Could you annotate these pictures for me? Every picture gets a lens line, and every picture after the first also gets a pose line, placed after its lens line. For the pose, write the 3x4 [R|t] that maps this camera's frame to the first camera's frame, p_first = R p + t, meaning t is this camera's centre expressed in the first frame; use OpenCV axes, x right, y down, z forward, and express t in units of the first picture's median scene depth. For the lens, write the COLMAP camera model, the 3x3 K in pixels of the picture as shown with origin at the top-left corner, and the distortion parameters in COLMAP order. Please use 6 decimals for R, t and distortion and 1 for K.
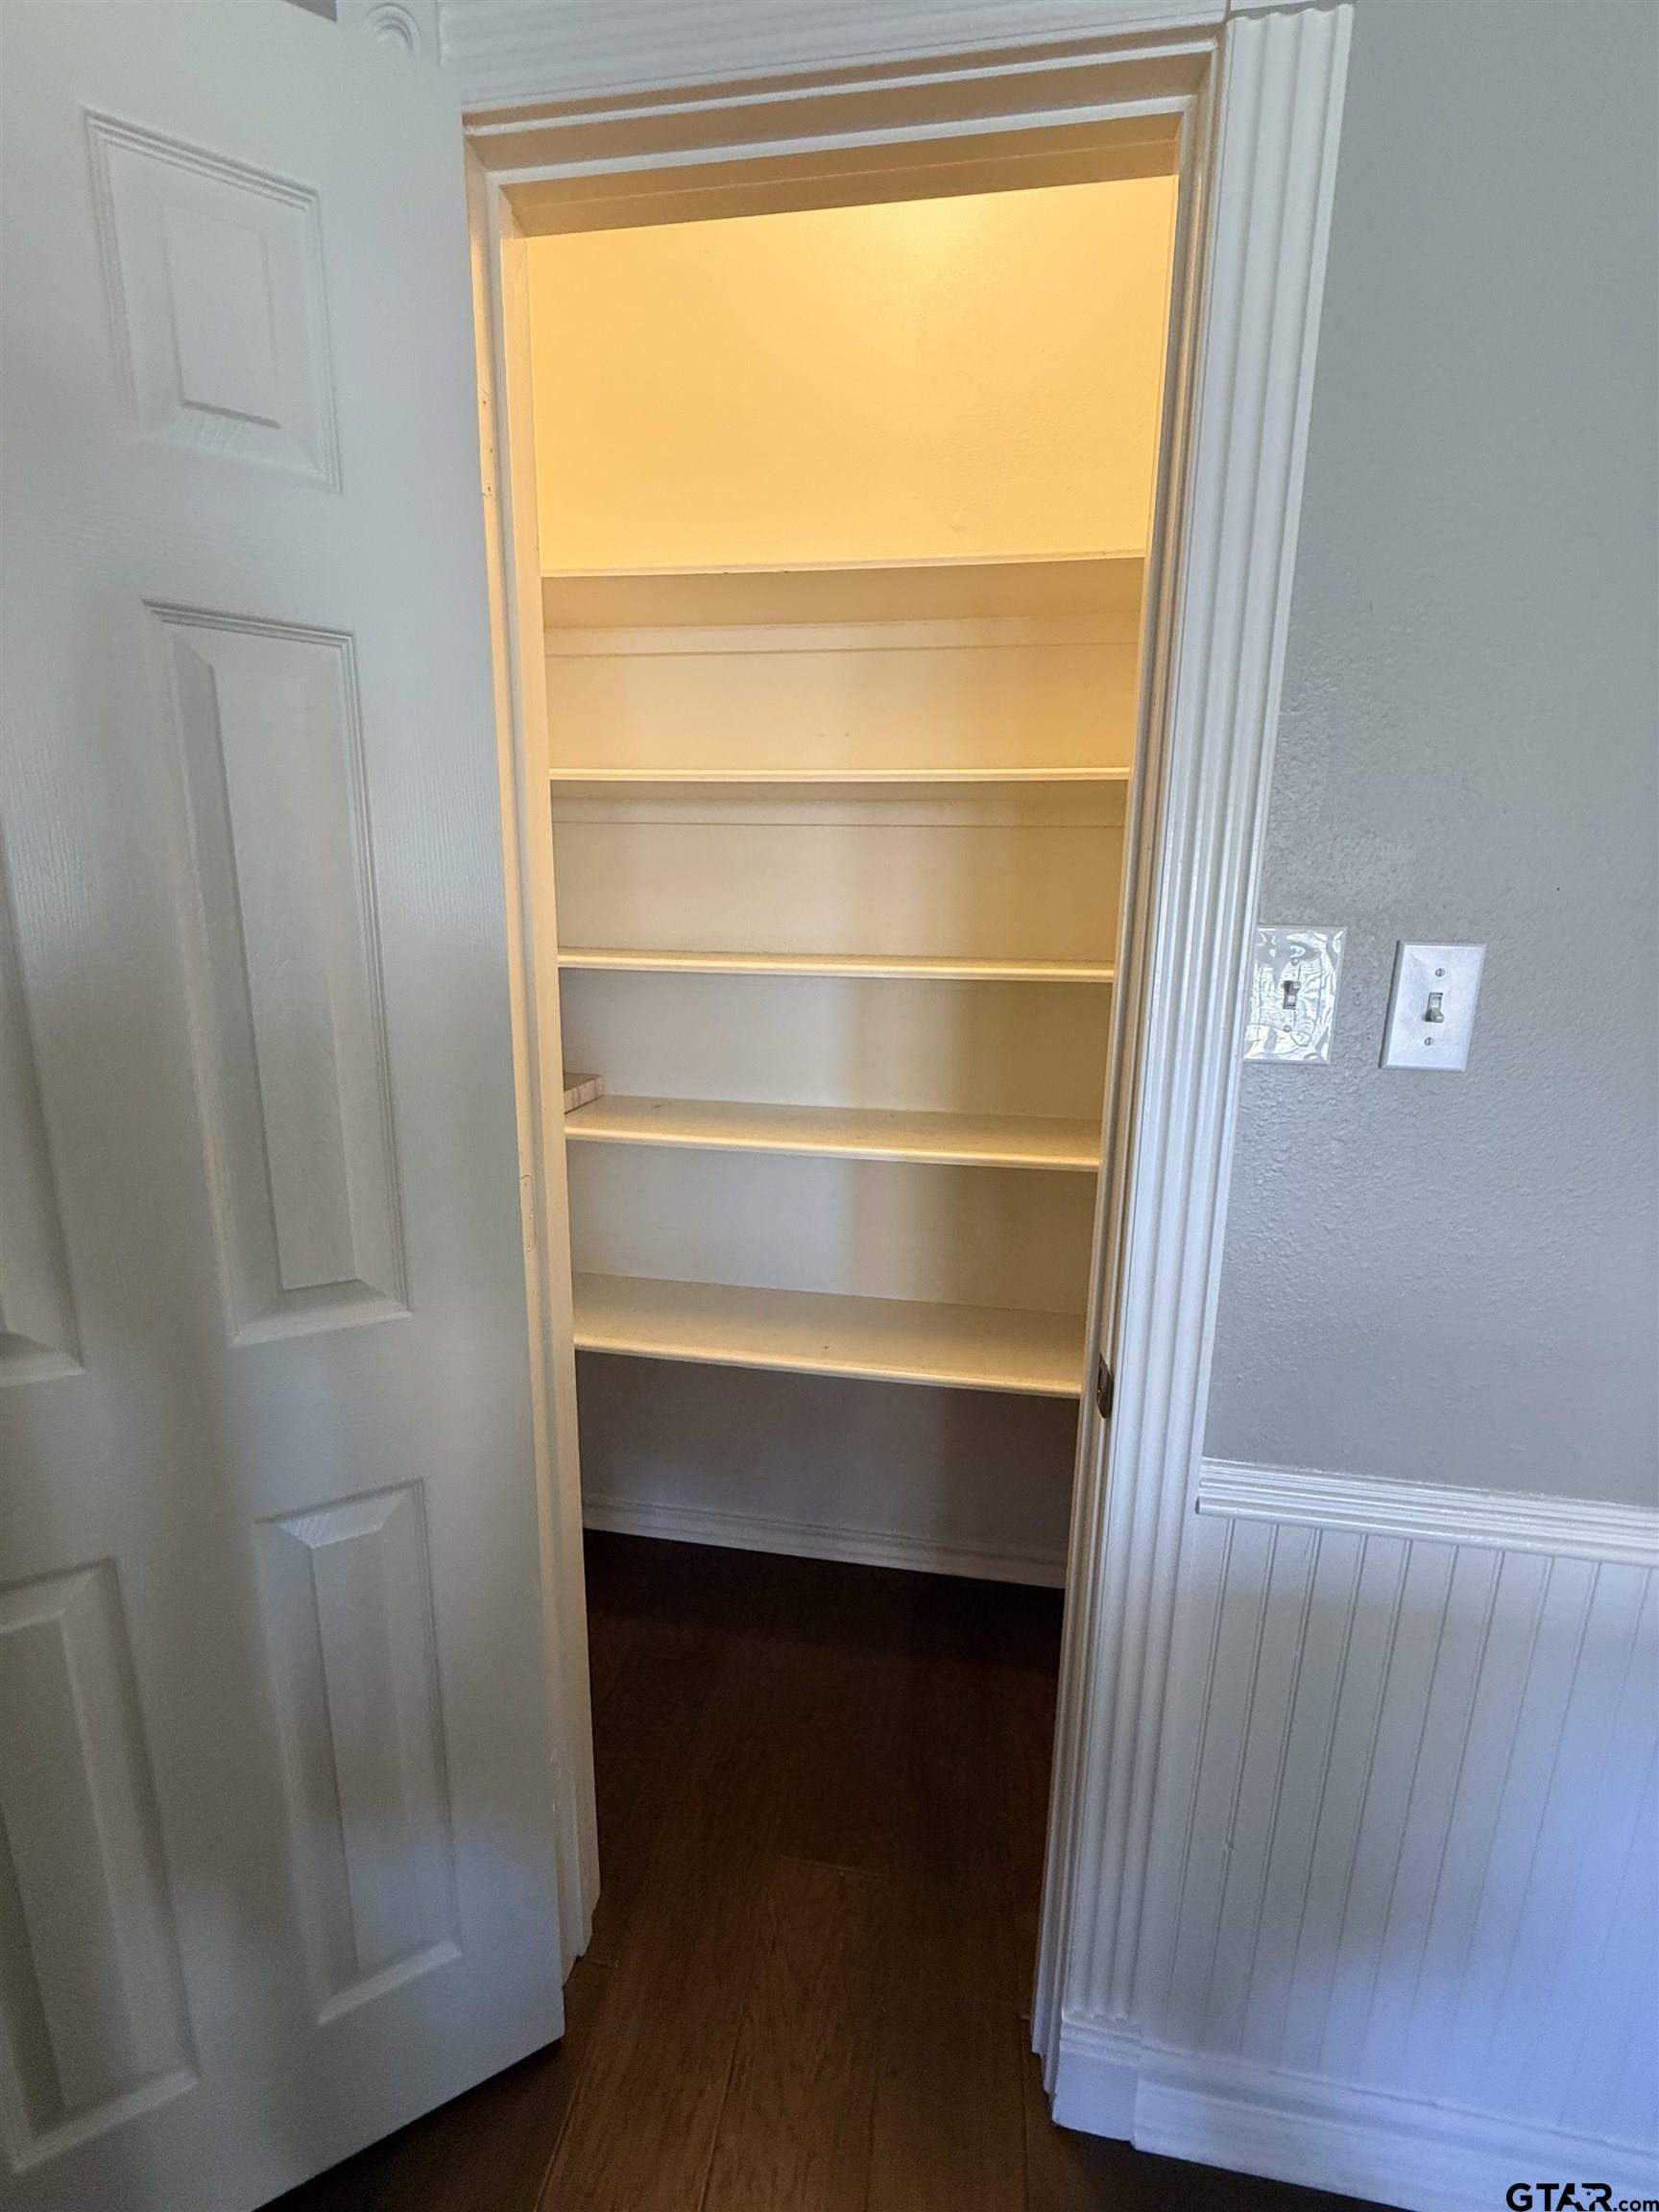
lens RADIAL K [[883.7, 0, 829.5], [0, 883.7, 1106.0], [0, 0, 1]] dist [0.000054, 0.000116]
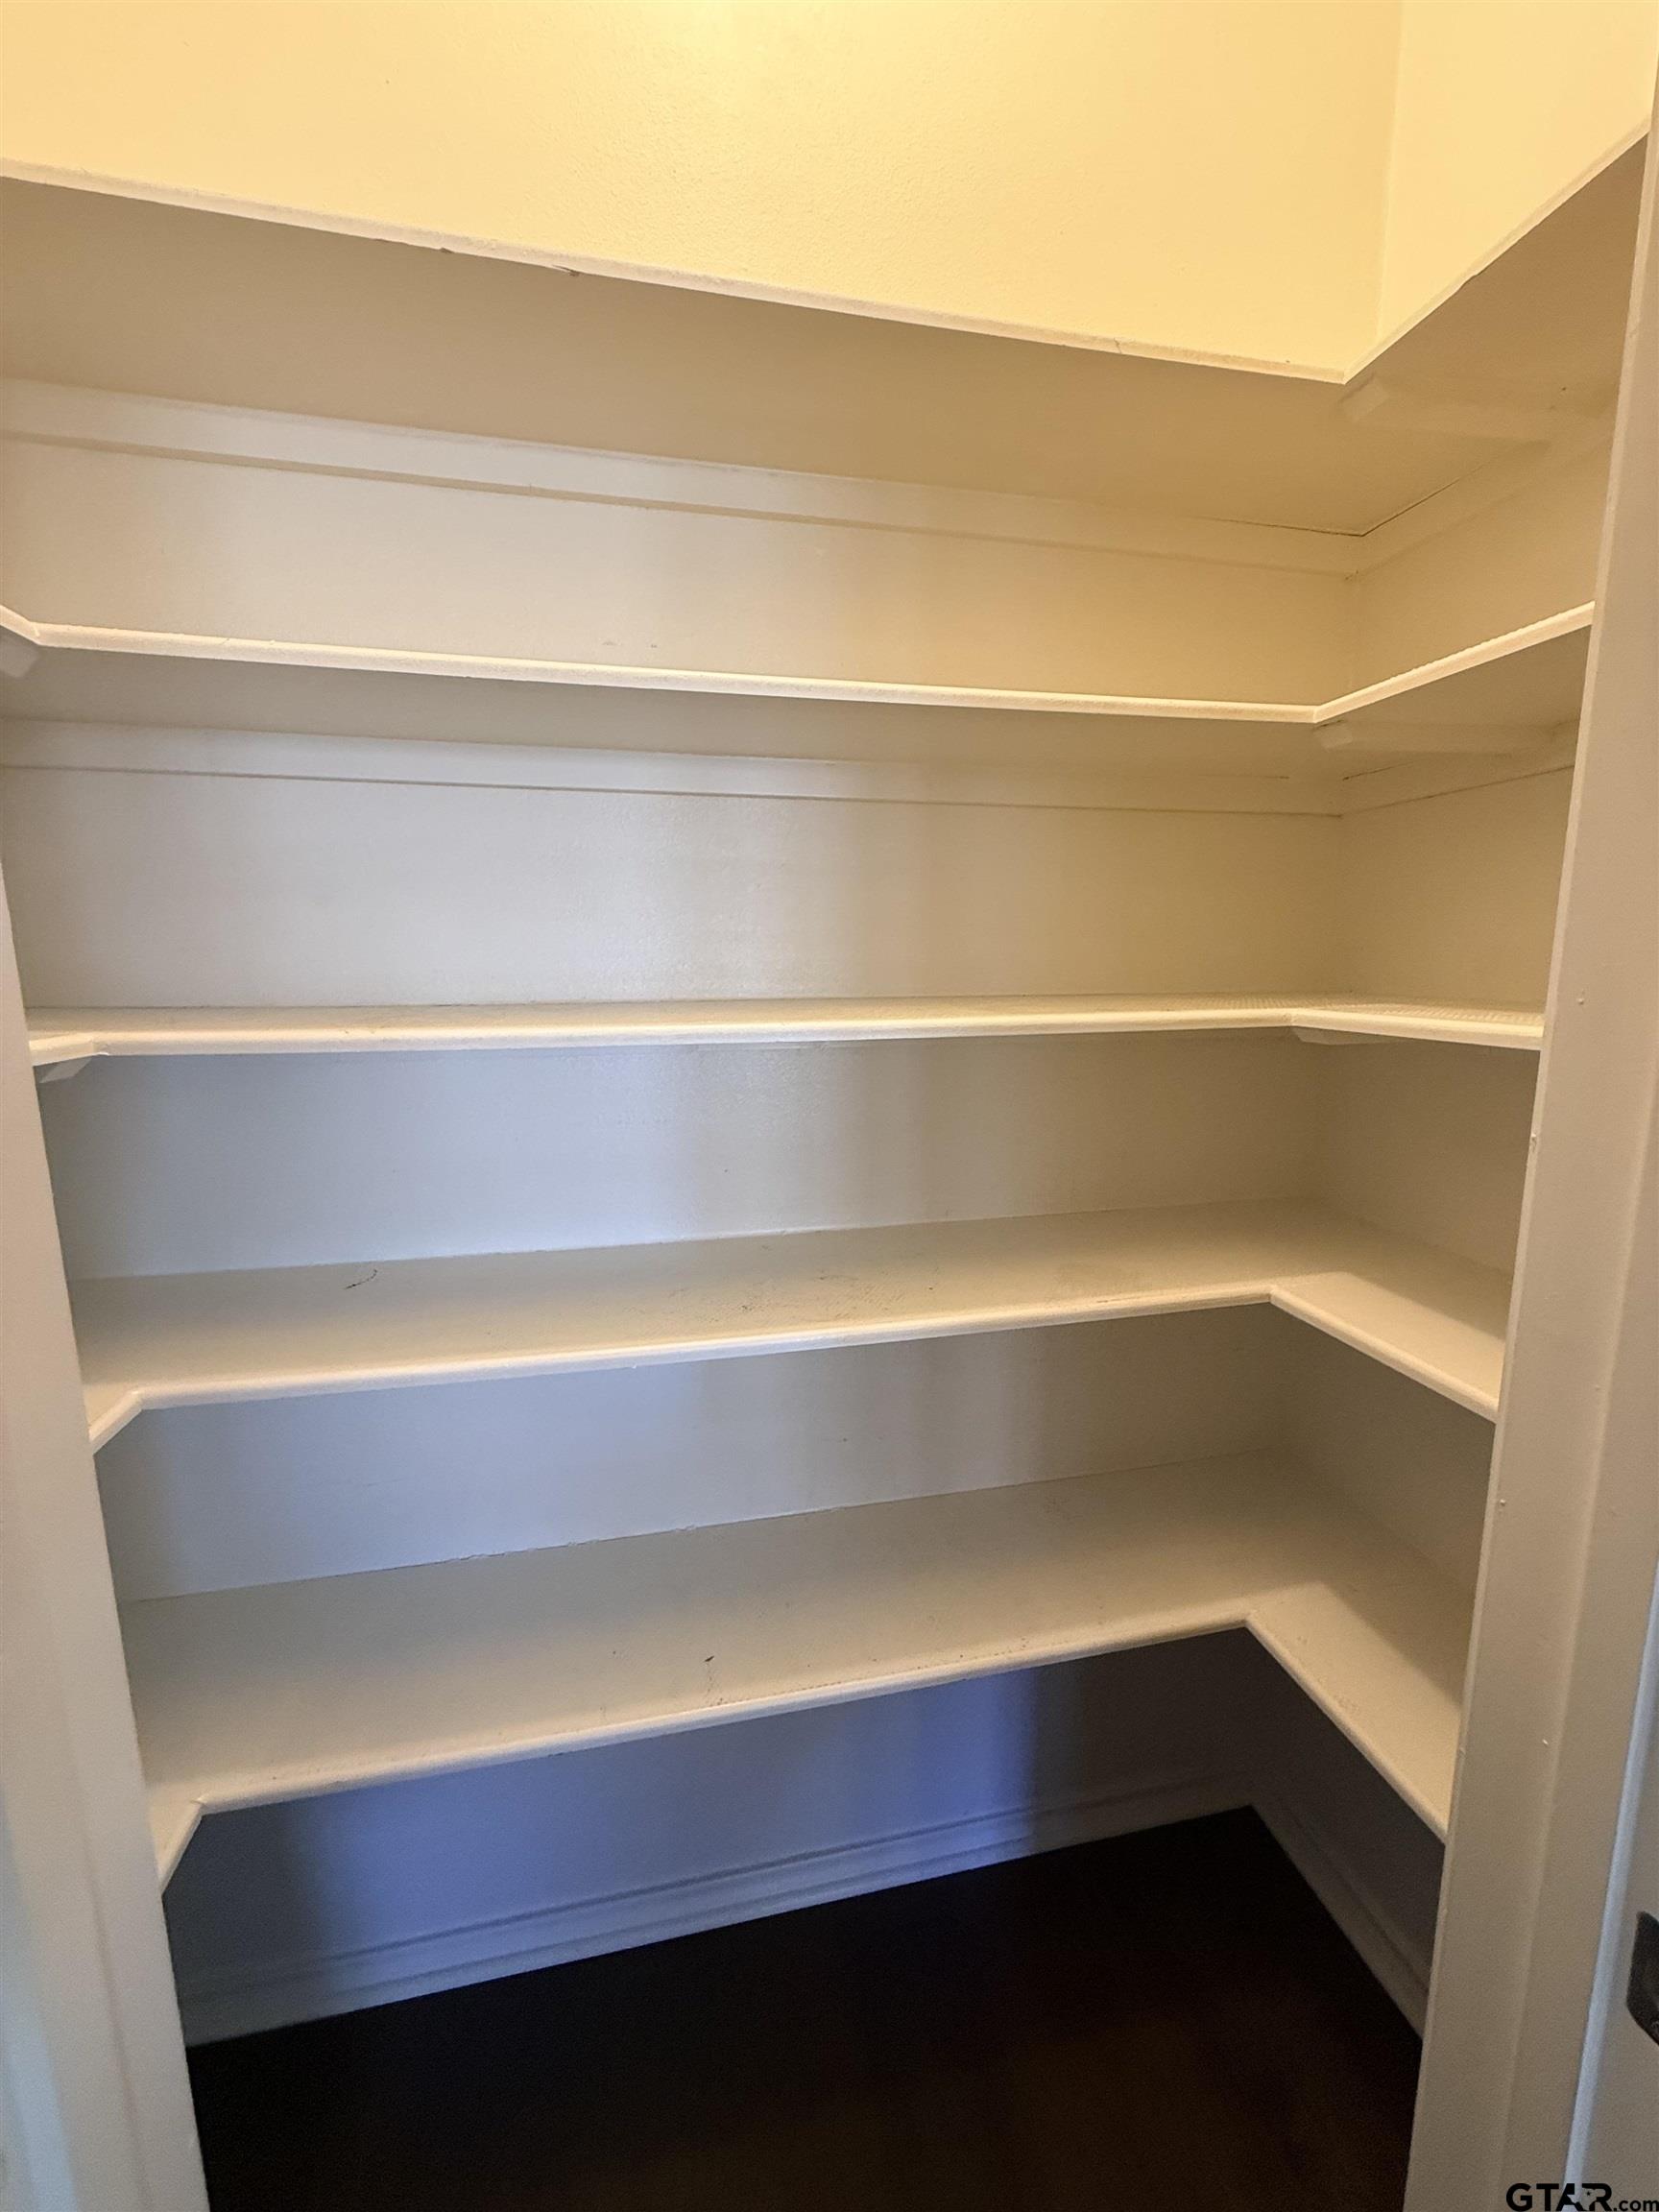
lens RADIAL K [[883.7, 0, 829.5], [0, 883.7, 1106.0], [0, 0, 1]] dist [0.000054, 0.000116]
pose [[0.934914, -0.079055, 0.345956, -0.103437], [0.091535, 0.995604, -0.019857, -0.076748], [-0.342865, 0.050232, 0.938041, 0.395978]]
